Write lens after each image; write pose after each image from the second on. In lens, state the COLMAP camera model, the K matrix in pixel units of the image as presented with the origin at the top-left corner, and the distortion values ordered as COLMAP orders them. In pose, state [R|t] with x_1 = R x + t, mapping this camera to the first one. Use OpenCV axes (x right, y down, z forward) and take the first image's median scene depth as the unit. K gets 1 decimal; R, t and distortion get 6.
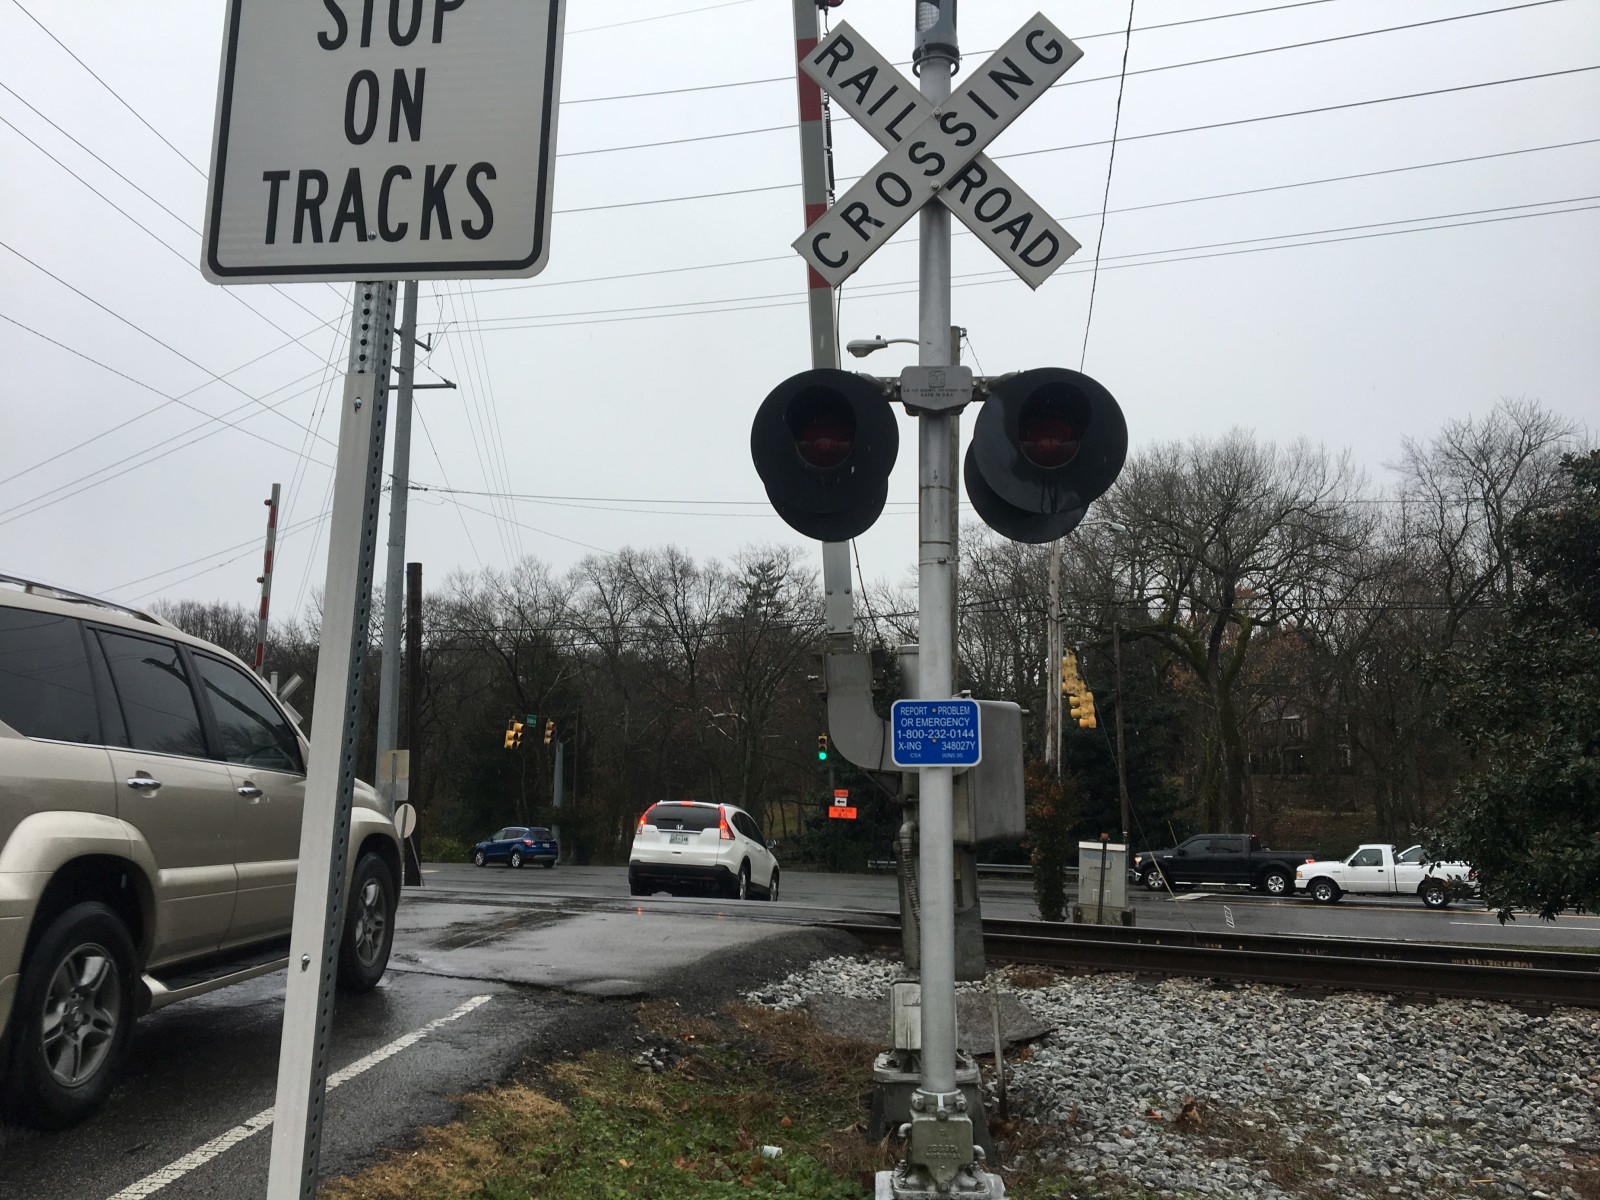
lens RADIAL K [[1426.6, 0, 799.9], [0, 1426.6, 595.0], [0, 0, 1]] dist [0.103916, -0.124702]
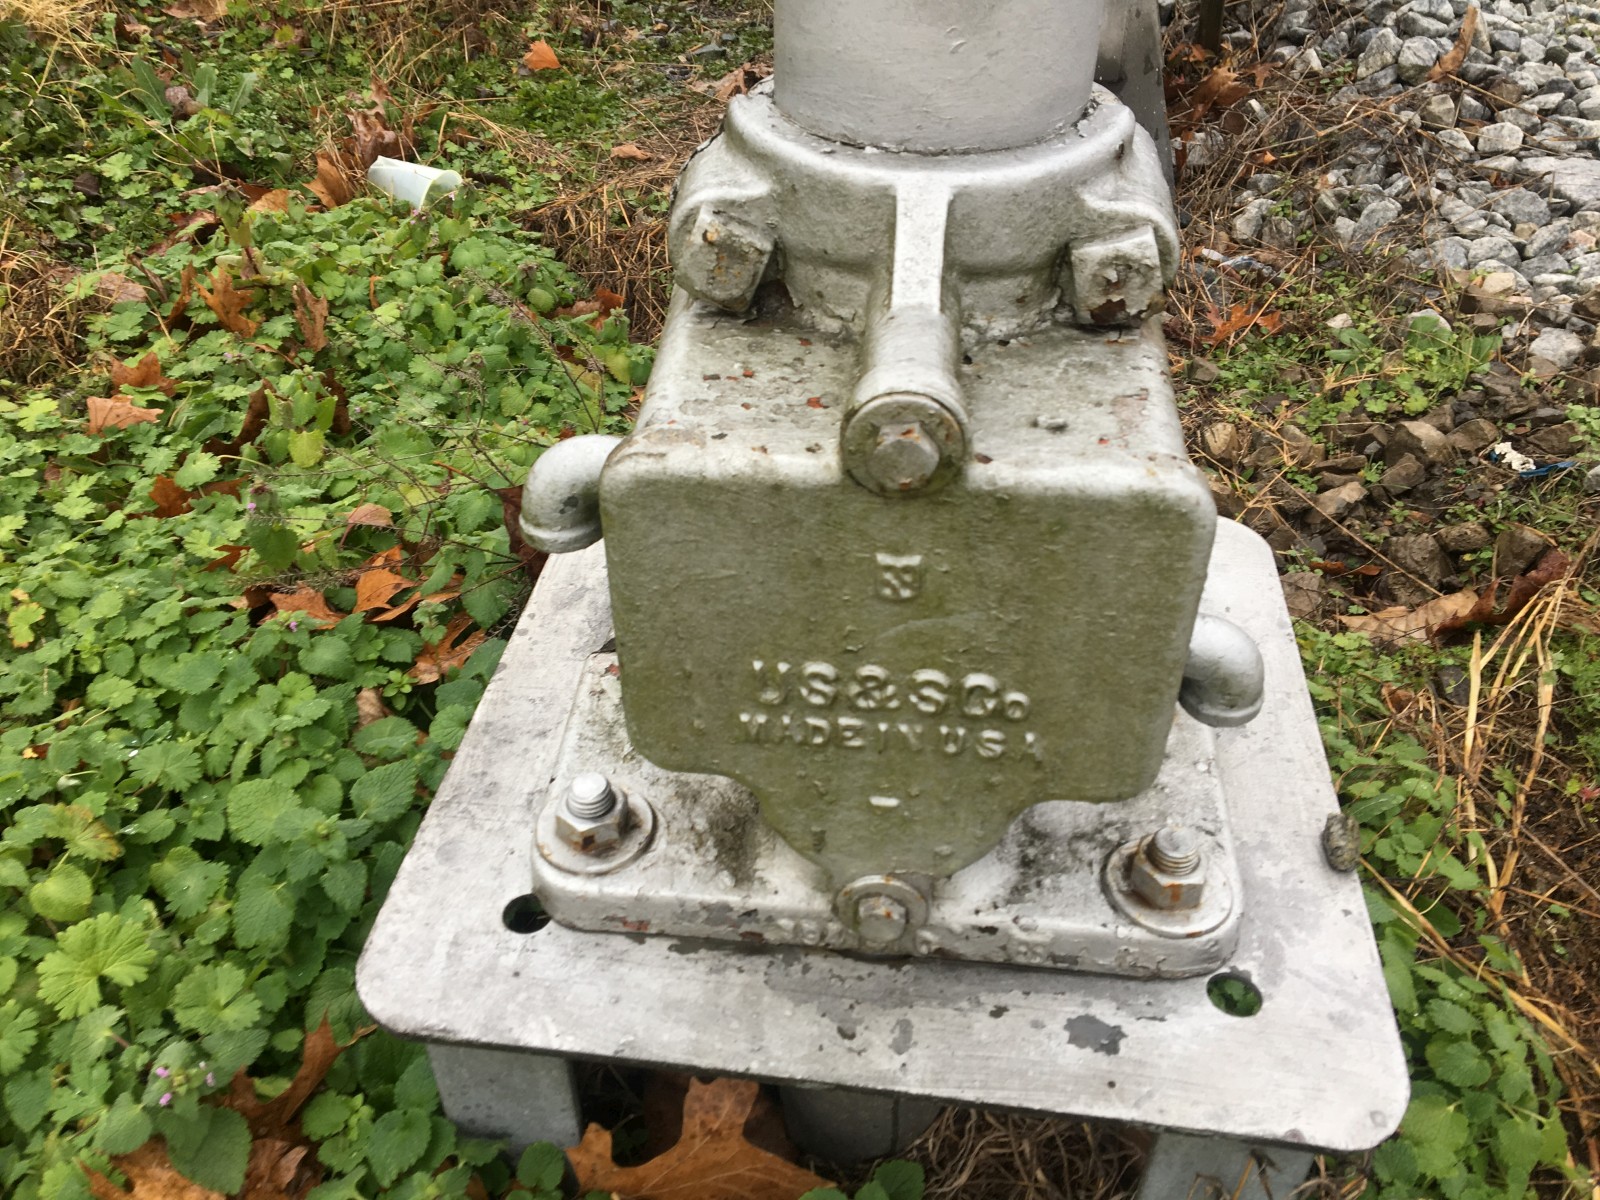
lens RADIAL K [[1426.6, 0, 778.3], [0, 1426.6, 657.5], [0, 0, 1]] dist [0.103916, -0.124702]
pose [[0.997040, 0.044442, -0.062736, 0.066347], [0.014718, 0.690574, 0.723112, 0.206072], [0.075461, -0.721895, 0.687876, 0.631889]]
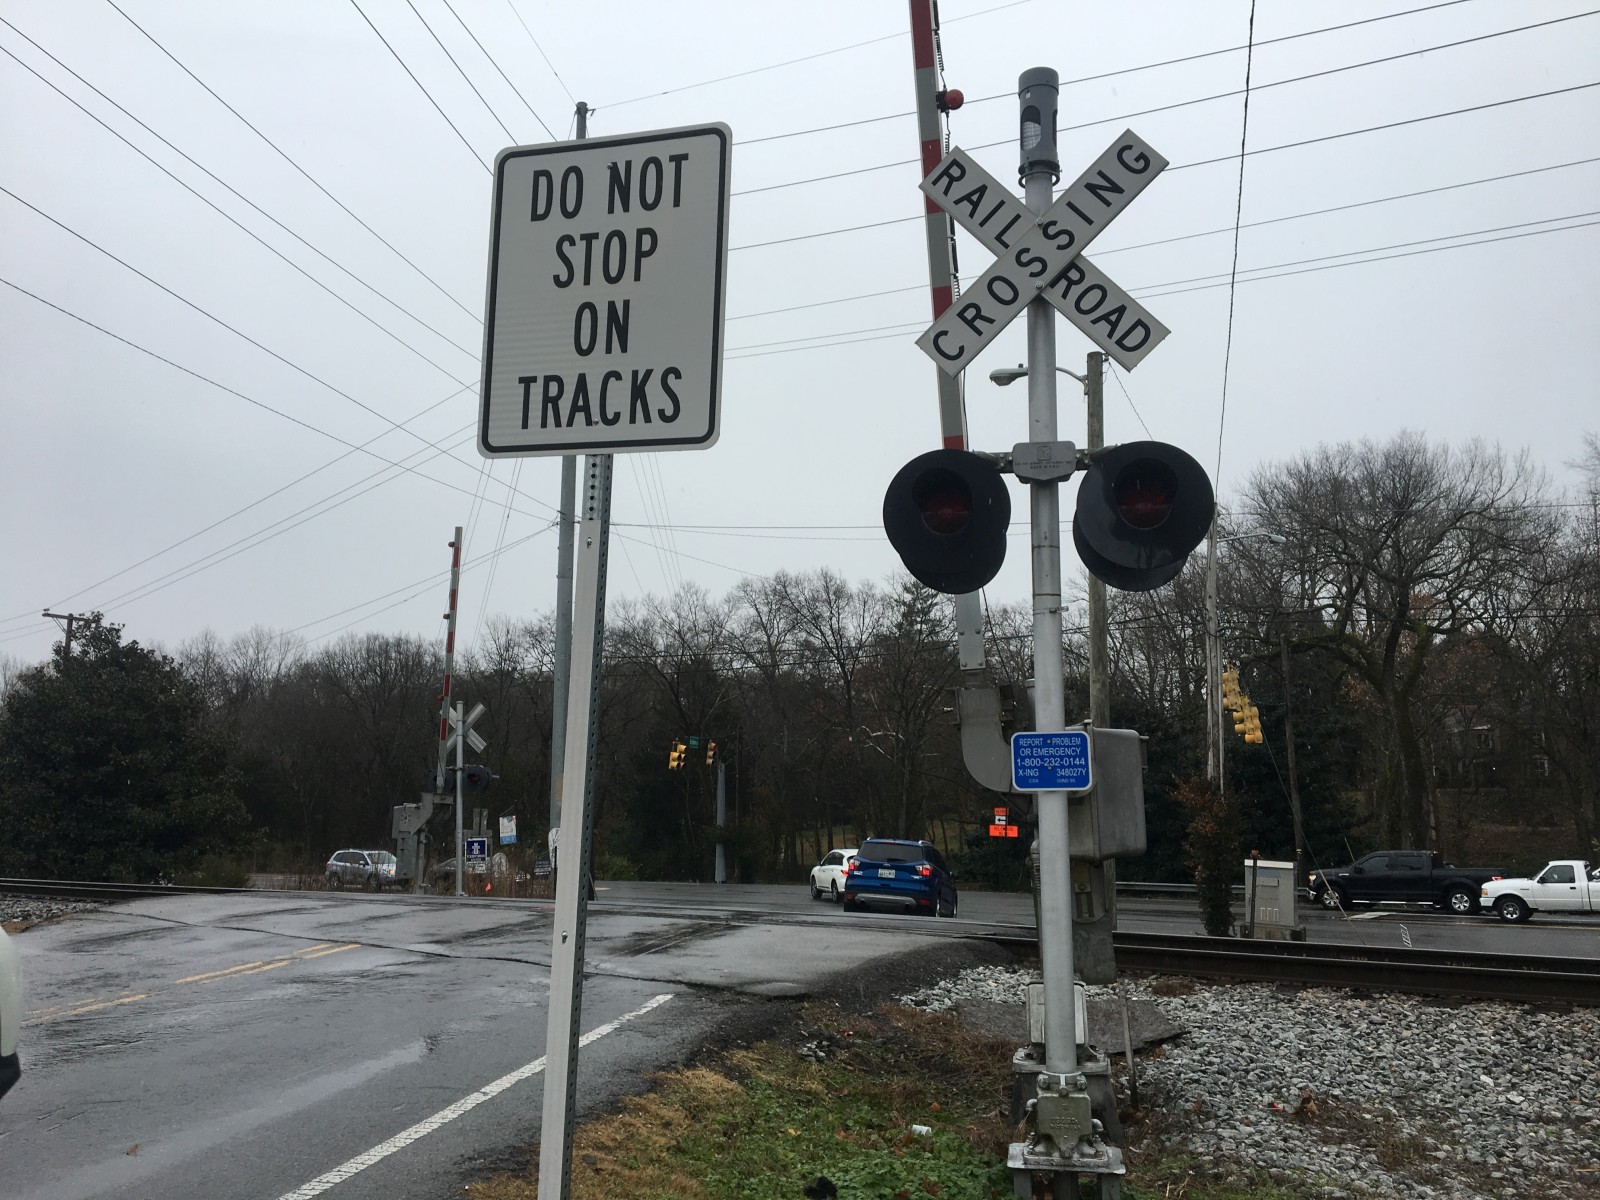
lens RADIAL K [[1426.6, 0, 788.5], [0, 1426.6, 601.8], [0, 0, 1]] dist [0.103916, -0.124702]
pose [[0.992919, -0.025320, -0.116061, 0.016327], [0.024399, 0.999659, -0.009346, -0.018856], [0.116258, 0.006448, 0.993198, -0.122940]]
